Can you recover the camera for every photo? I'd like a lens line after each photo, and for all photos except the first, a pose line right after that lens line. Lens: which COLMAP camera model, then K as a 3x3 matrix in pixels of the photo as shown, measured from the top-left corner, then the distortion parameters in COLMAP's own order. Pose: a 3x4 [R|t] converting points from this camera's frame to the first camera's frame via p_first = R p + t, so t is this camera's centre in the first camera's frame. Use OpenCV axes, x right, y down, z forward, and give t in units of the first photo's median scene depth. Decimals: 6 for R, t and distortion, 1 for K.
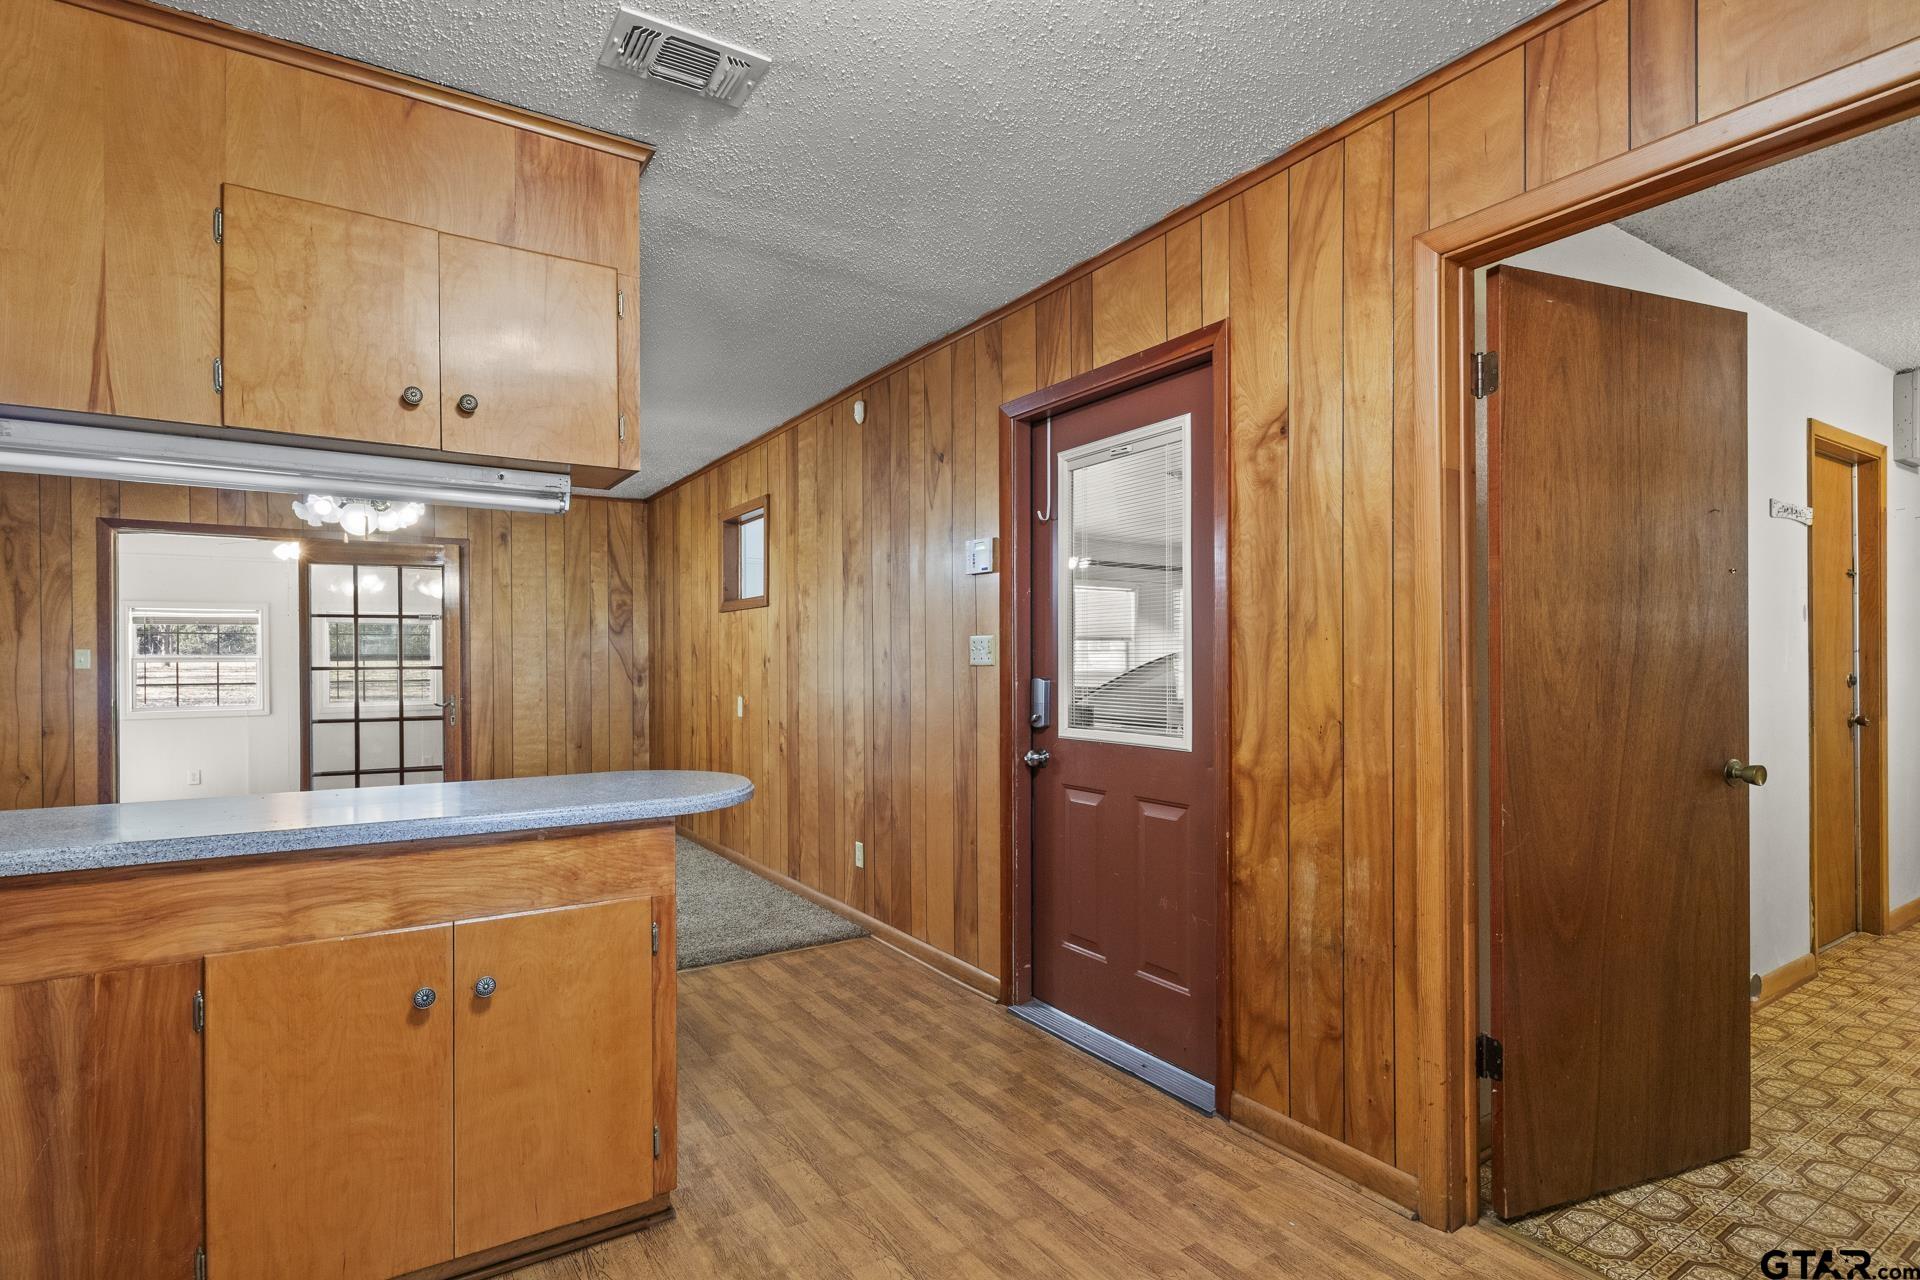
lens RADIAL K [[953.8, 0, 965.4], [0, 953.8, 666.1], [0, 0, 1]] dist [-0.000736, 0.000682]
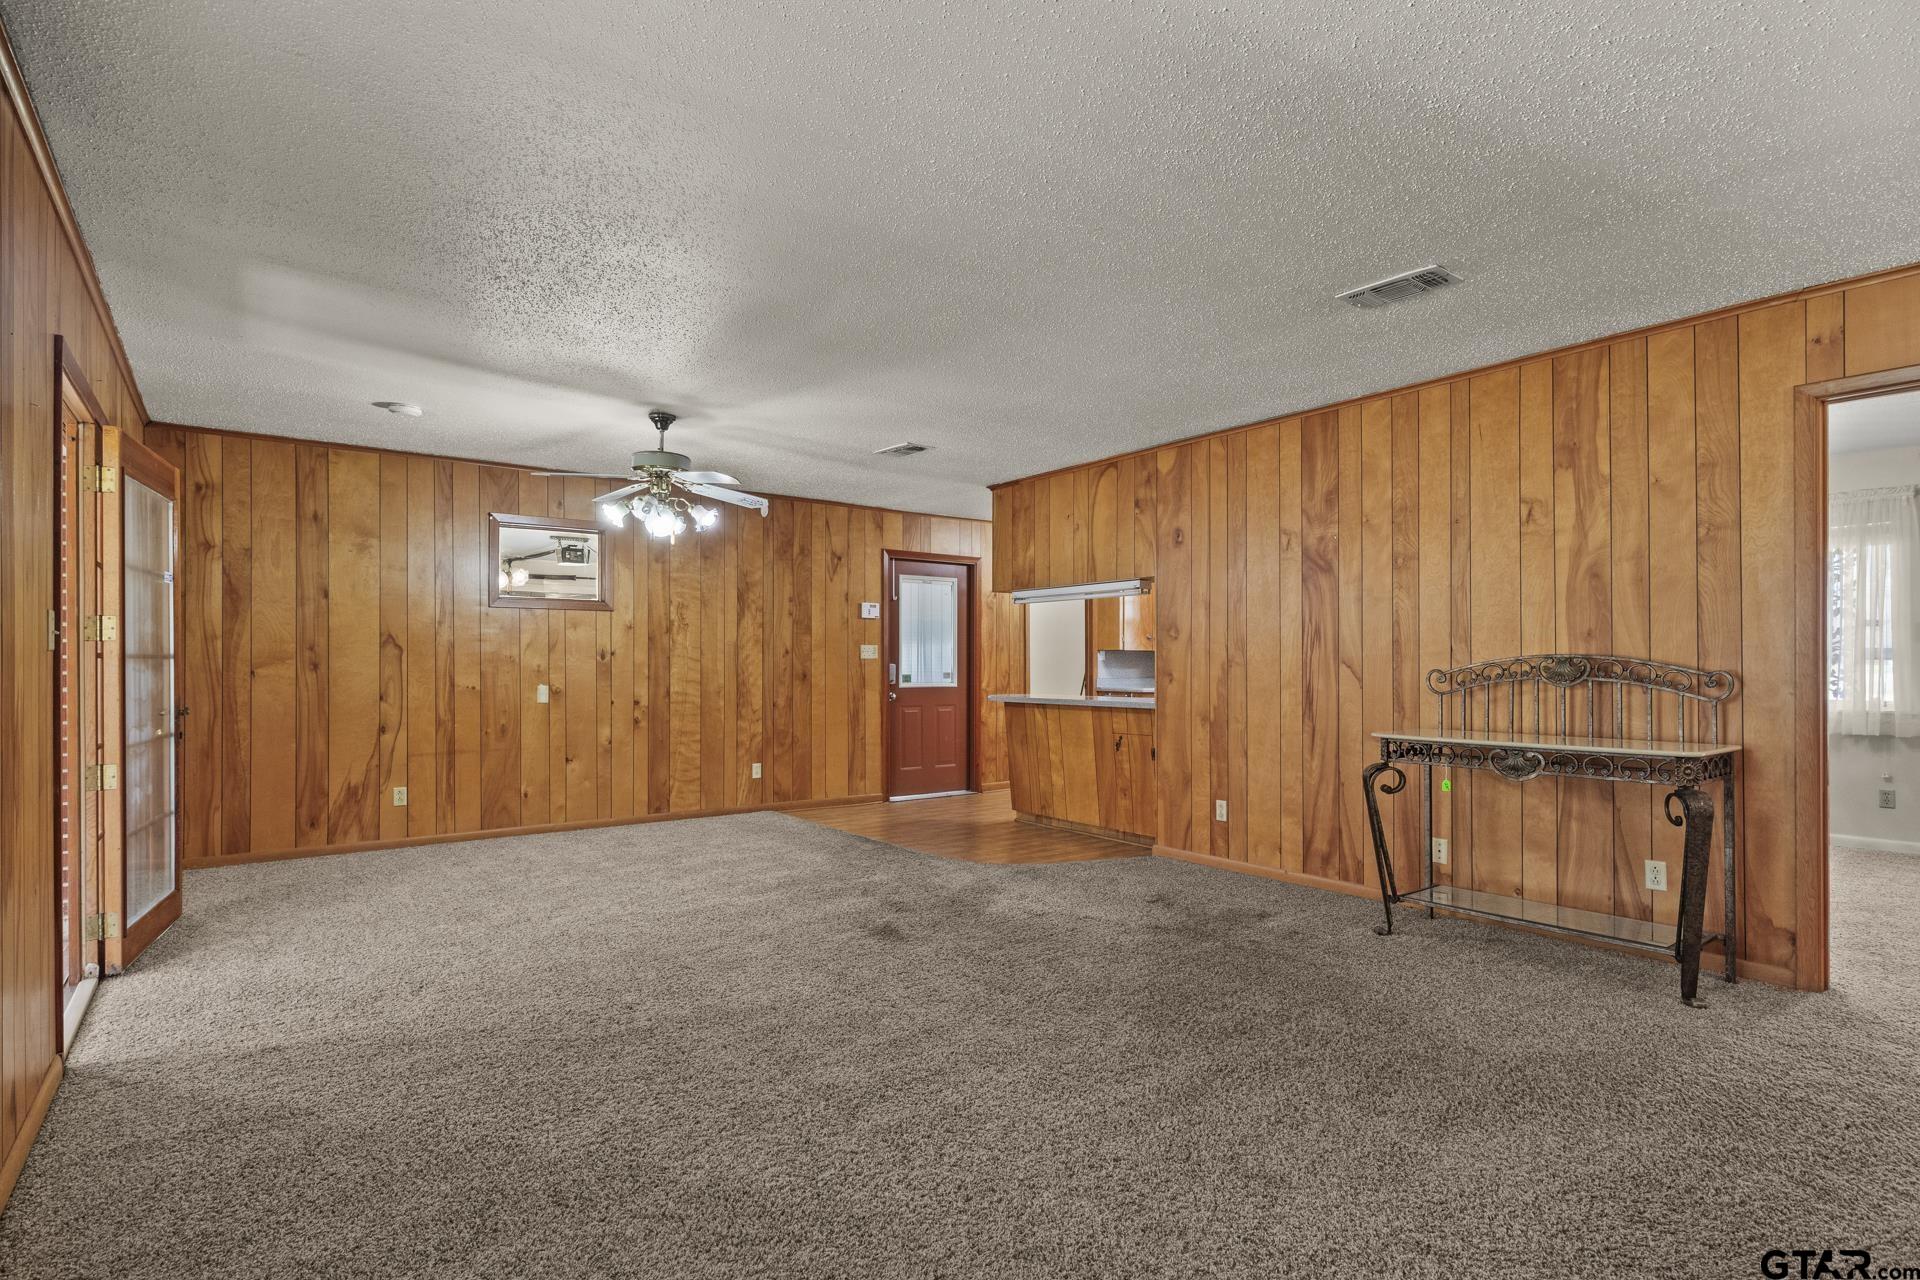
lens RADIAL K [[953.8, 0, 960.5], [0, 953.8, 668.3], [0, 0, 1]] dist [-0.000736, 0.000682]
pose [[-0.067925, 0.000698, 0.997690, -1.801779], [0.004330, 0.999991, -0.000405, 0.018939], [-0.997681, 0.004293, -0.067928, 0.749549]]
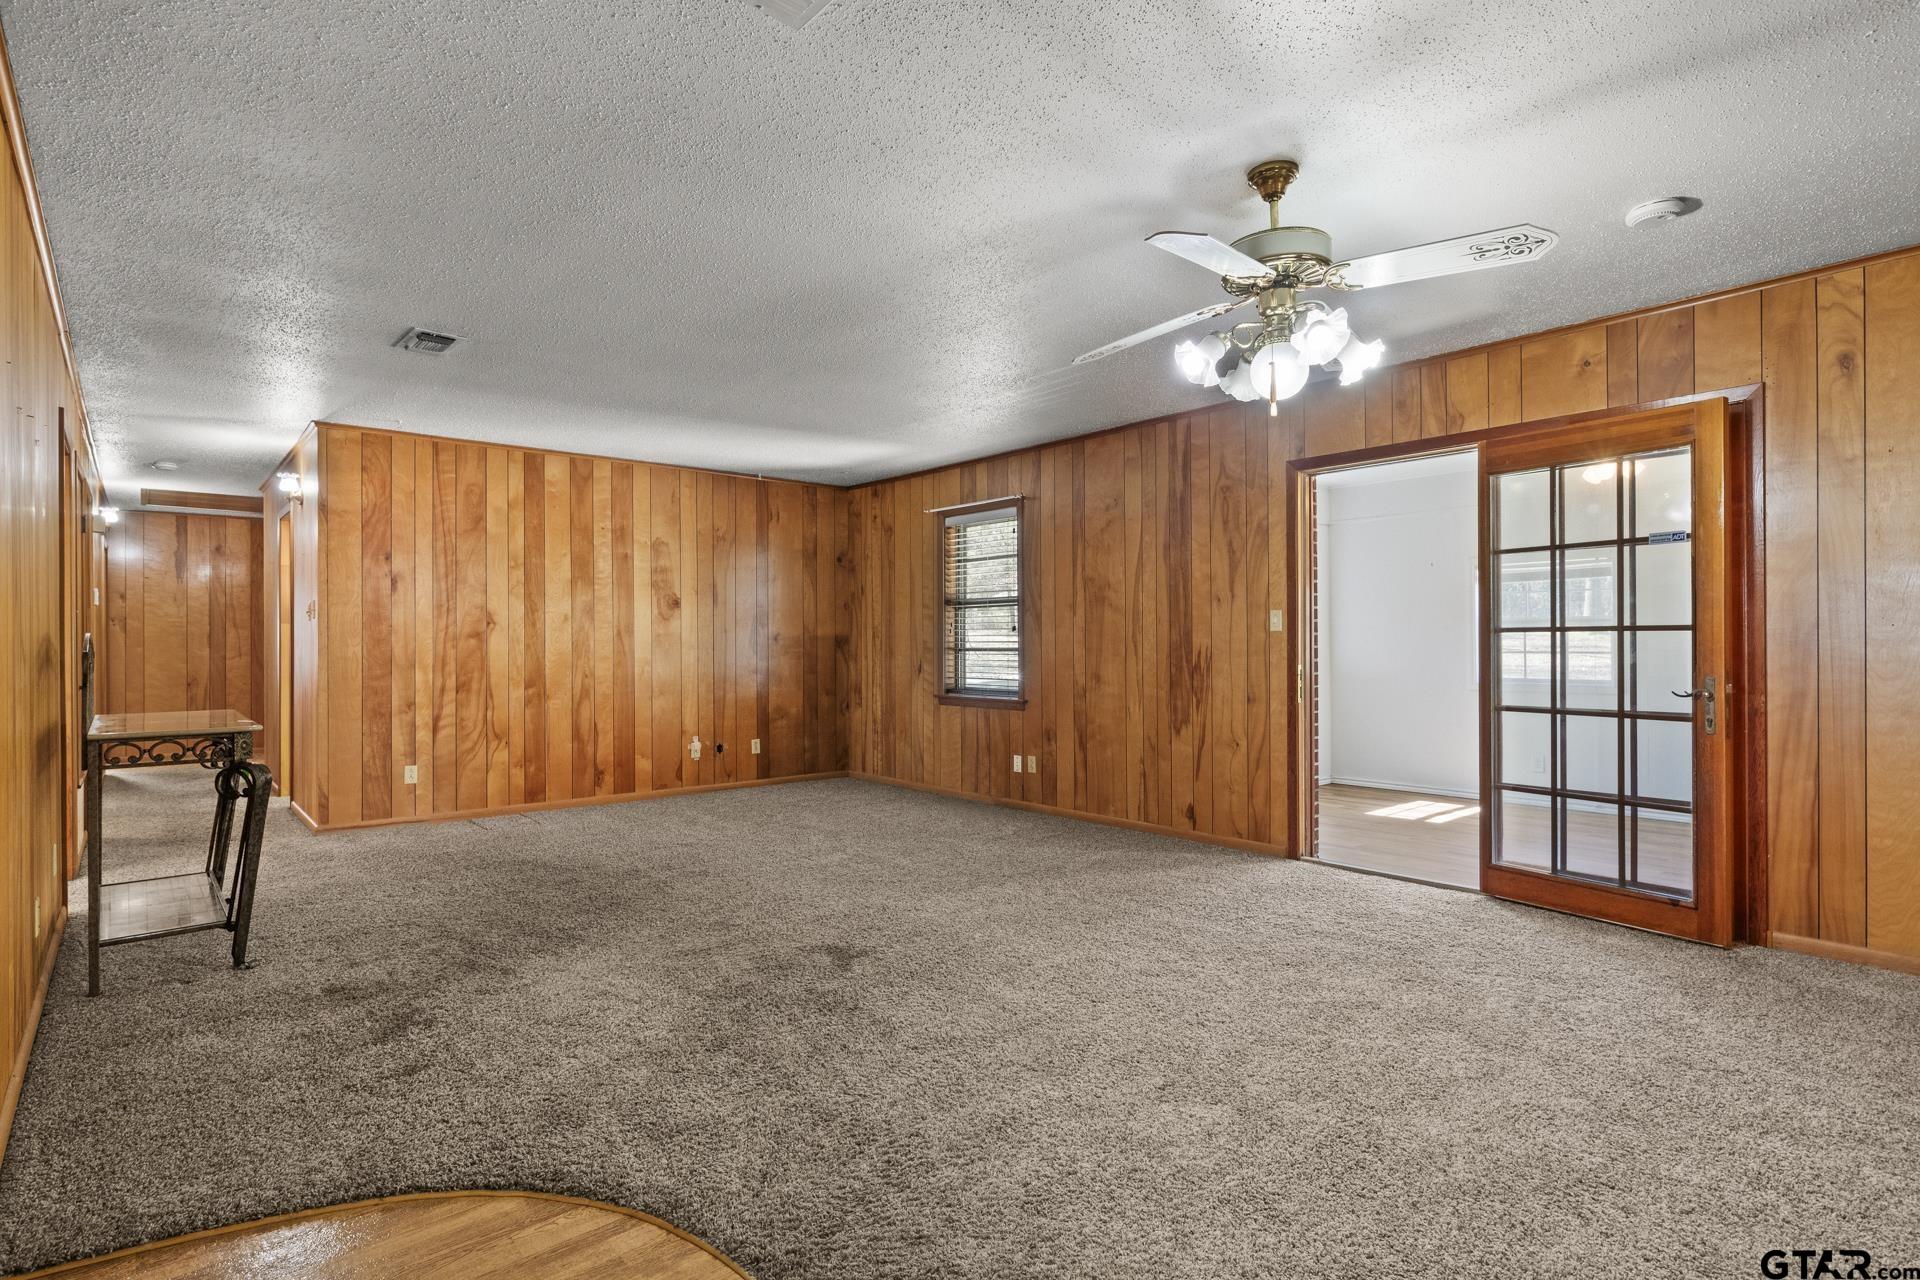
lens RADIAL K [[953.8, 0, 967.8], [0, 953.8, 640.2], [0, 0, 1]] dist [-0.000736, 0.000682]
pose [[0.122407, 0.001604, -0.992479, -0.078563], [-0.000627, 0.999999, 0.001539, 0.012819], [0.992480, 0.000433, 0.122408, 0.757185]]
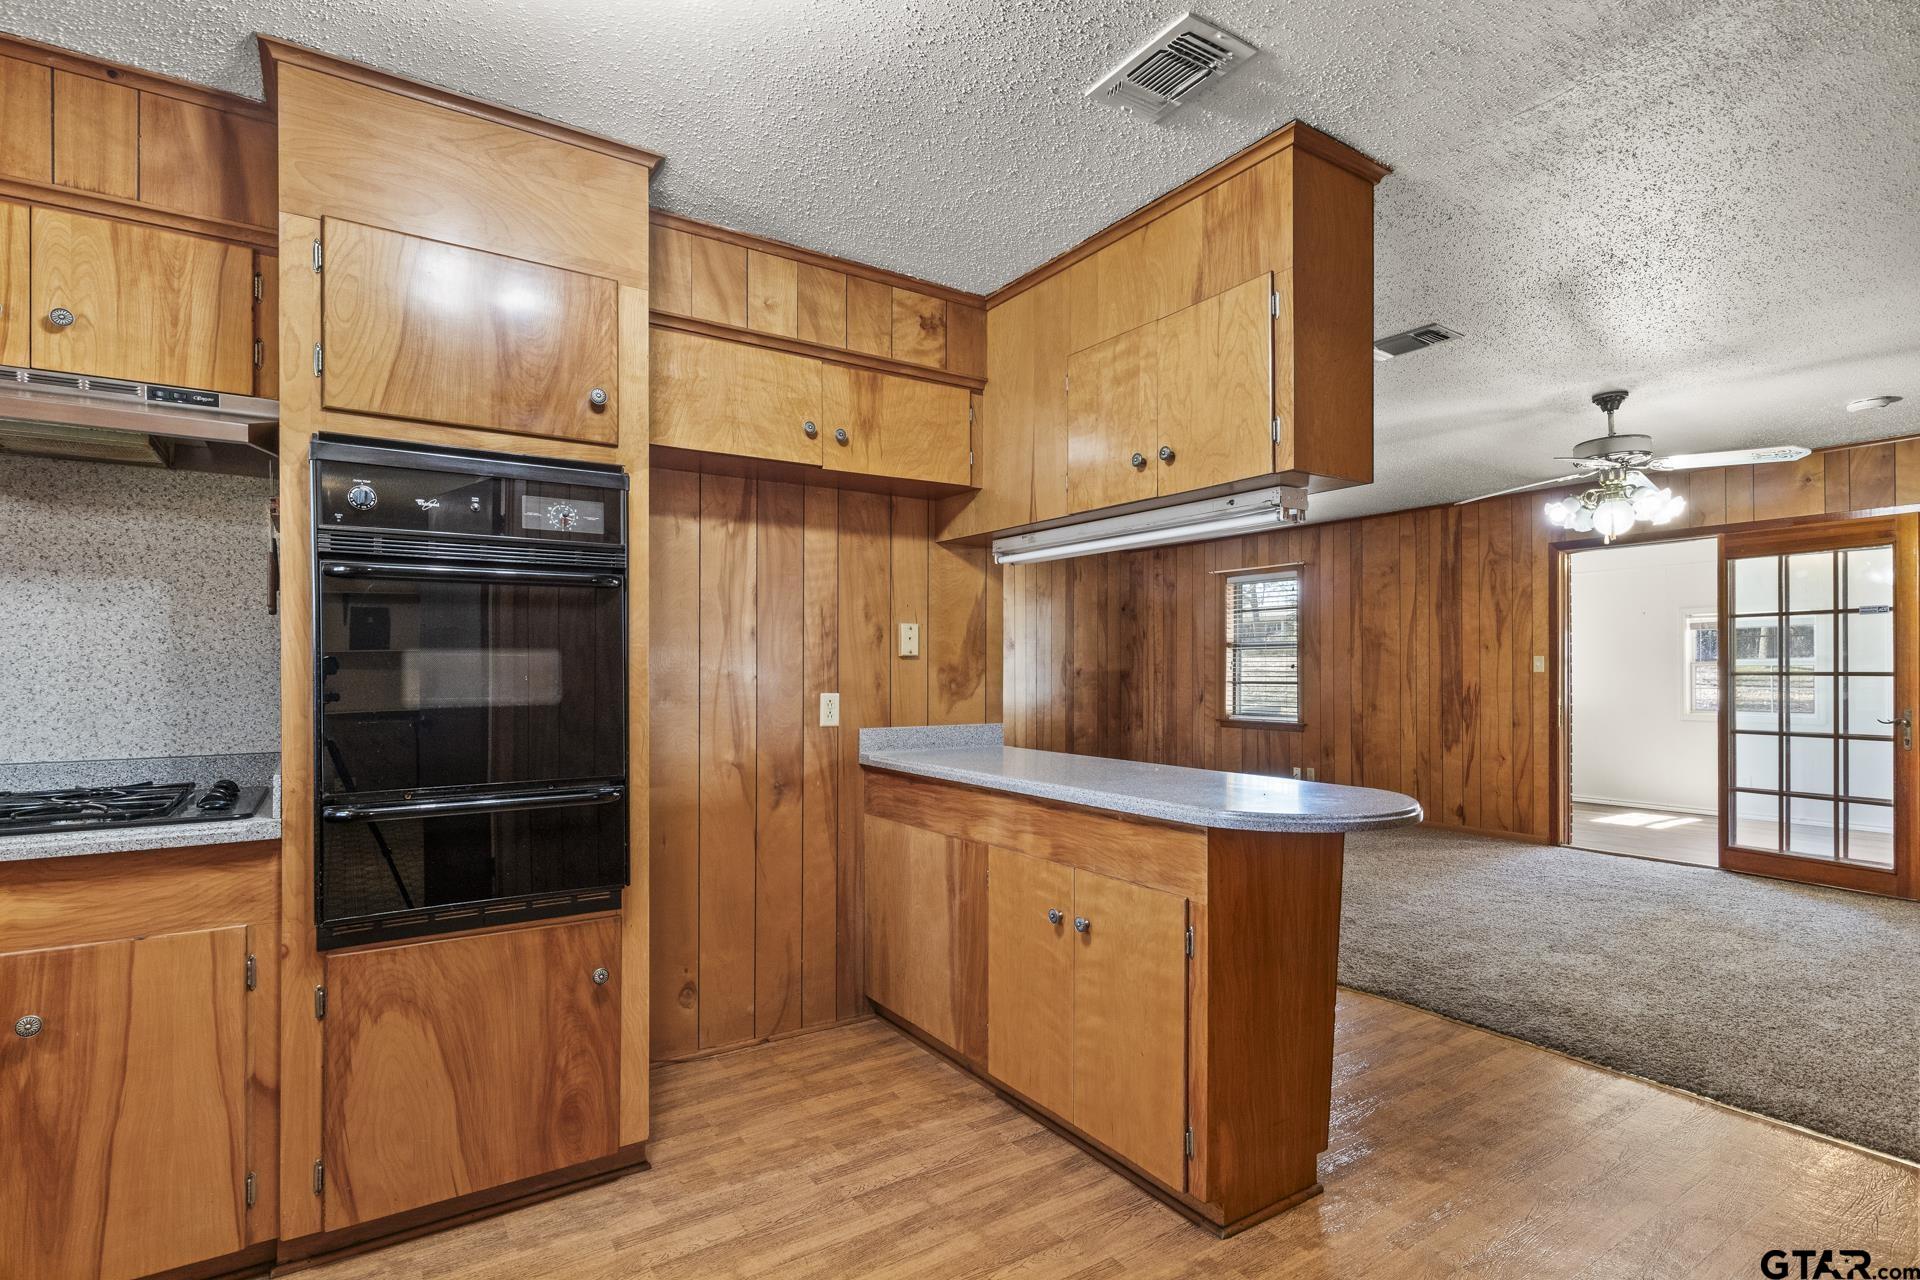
lens RADIAL K [[953.8, 0, 962.9], [0, 953.8, 666.4], [0, 0, 1]] dist [-0.000736, 0.000682]
pose [[0.003253, 0.000454, -0.999995, 0.325189], [-0.003726, 0.999993, 0.000442, -0.002849], [0.999988, 0.003724, 0.003255, 0.354858]]
